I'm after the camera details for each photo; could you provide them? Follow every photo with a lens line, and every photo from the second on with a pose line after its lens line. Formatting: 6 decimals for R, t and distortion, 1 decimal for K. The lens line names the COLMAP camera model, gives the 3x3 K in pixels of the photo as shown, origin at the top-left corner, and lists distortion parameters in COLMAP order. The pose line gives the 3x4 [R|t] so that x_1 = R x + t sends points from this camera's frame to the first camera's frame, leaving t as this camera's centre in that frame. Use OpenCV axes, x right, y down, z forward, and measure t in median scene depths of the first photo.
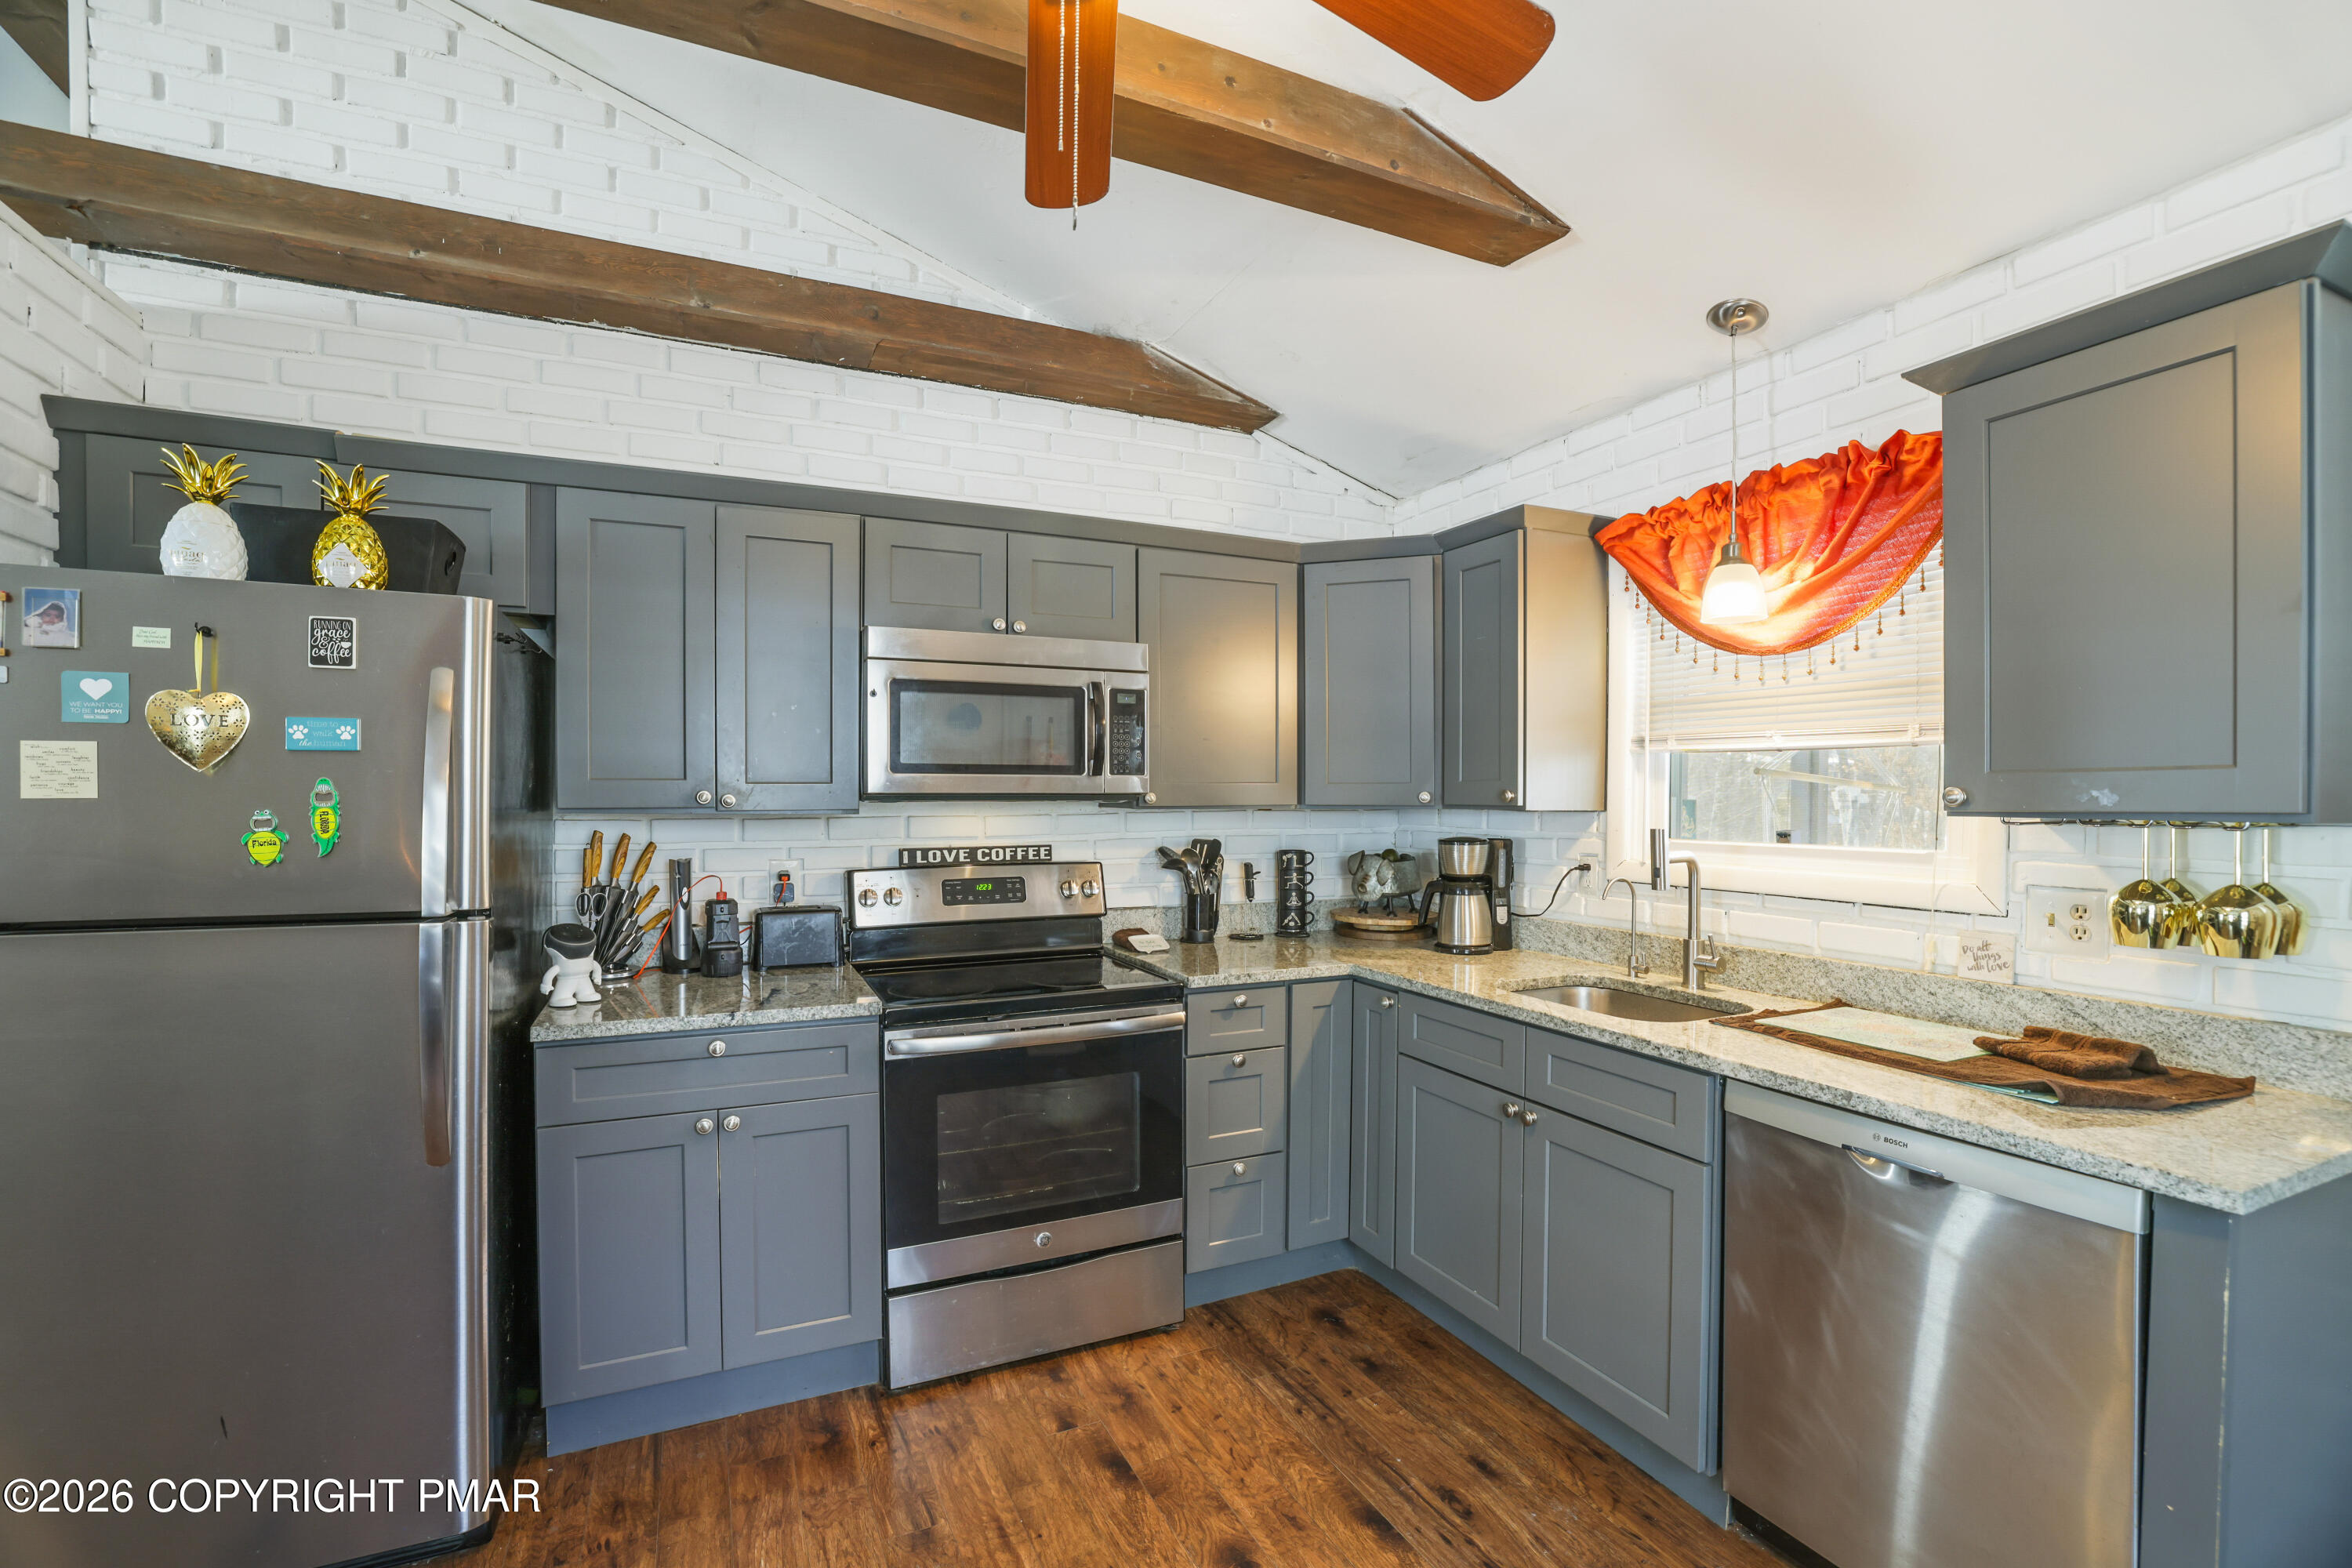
lens RADIAL K [[1043.2, 0, 1187.8], [0, 1043.2, 793.7], [0, 0, 1]] dist [-0.024361, 0.011029]
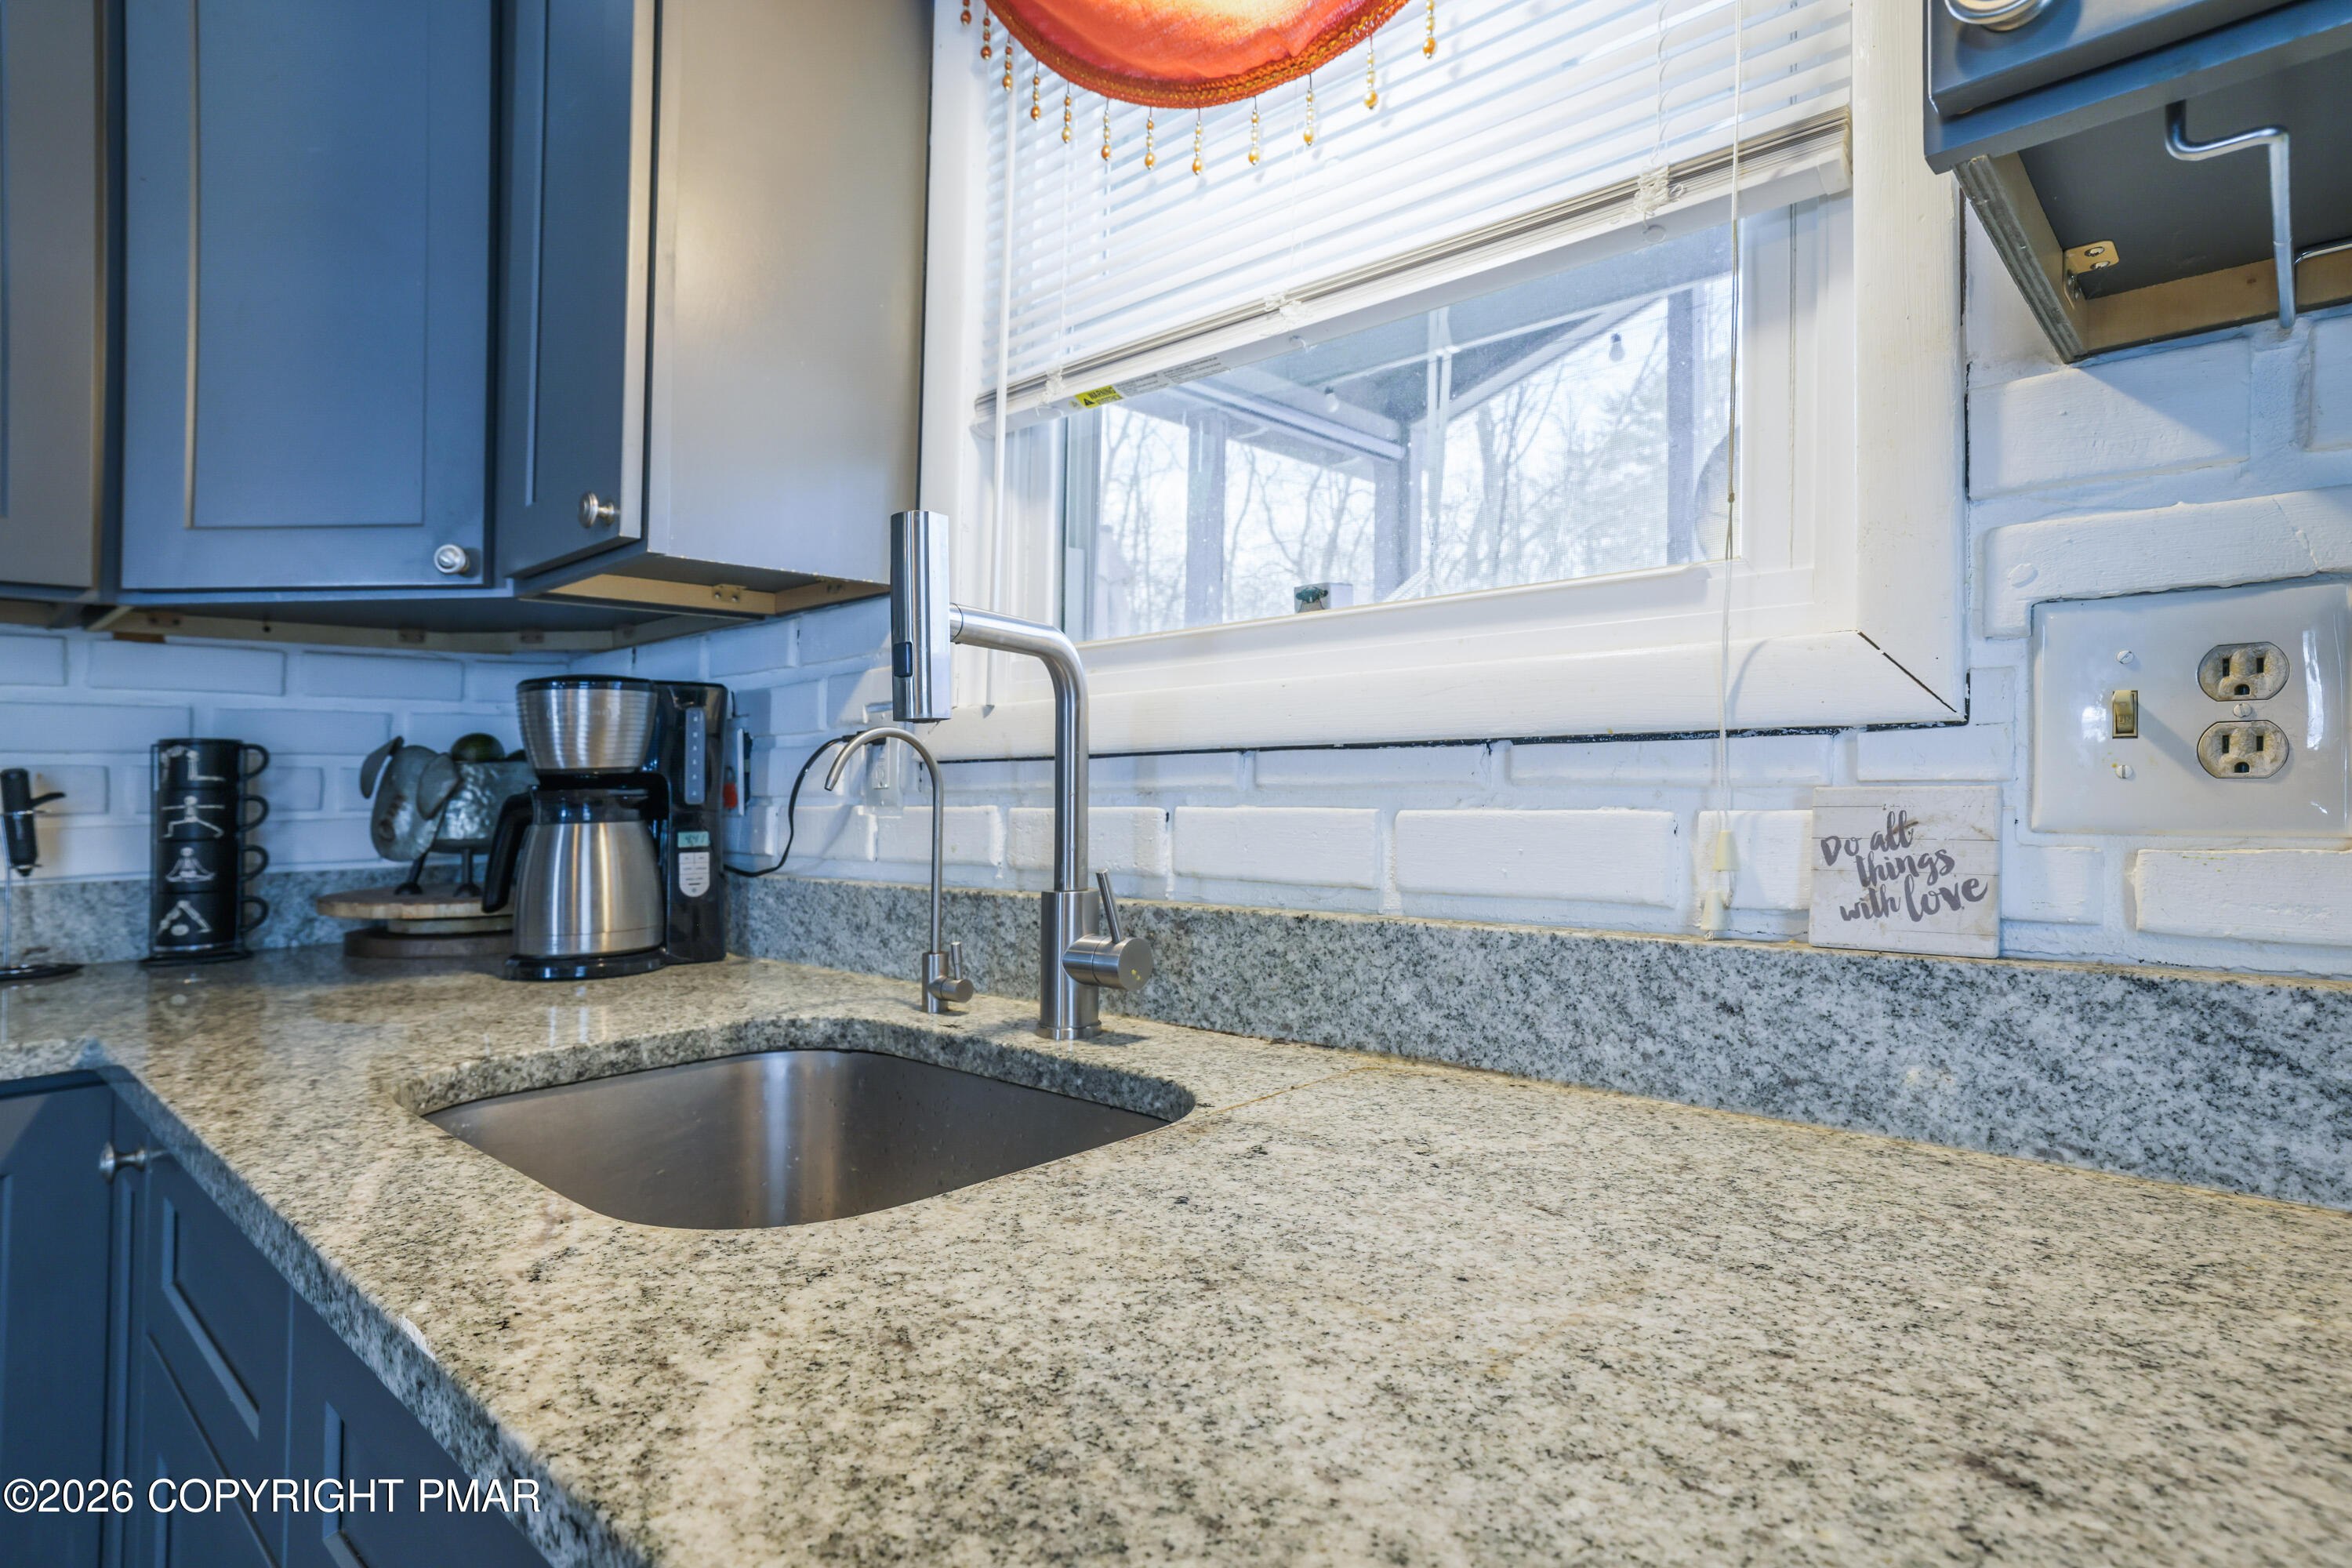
lens RADIAL K [[1253.8, 0, 1176.0], [0, 1253.8, 784.0], [0, 0, 1]] dist [-0.001178, 0.000216]
pose [[0.936760, -0.010909, 0.349802, 0.329555], [0.014639, 0.999861, -0.008022, 0.095610], [-0.349665, 0.012636, 0.936789, 0.528533]]
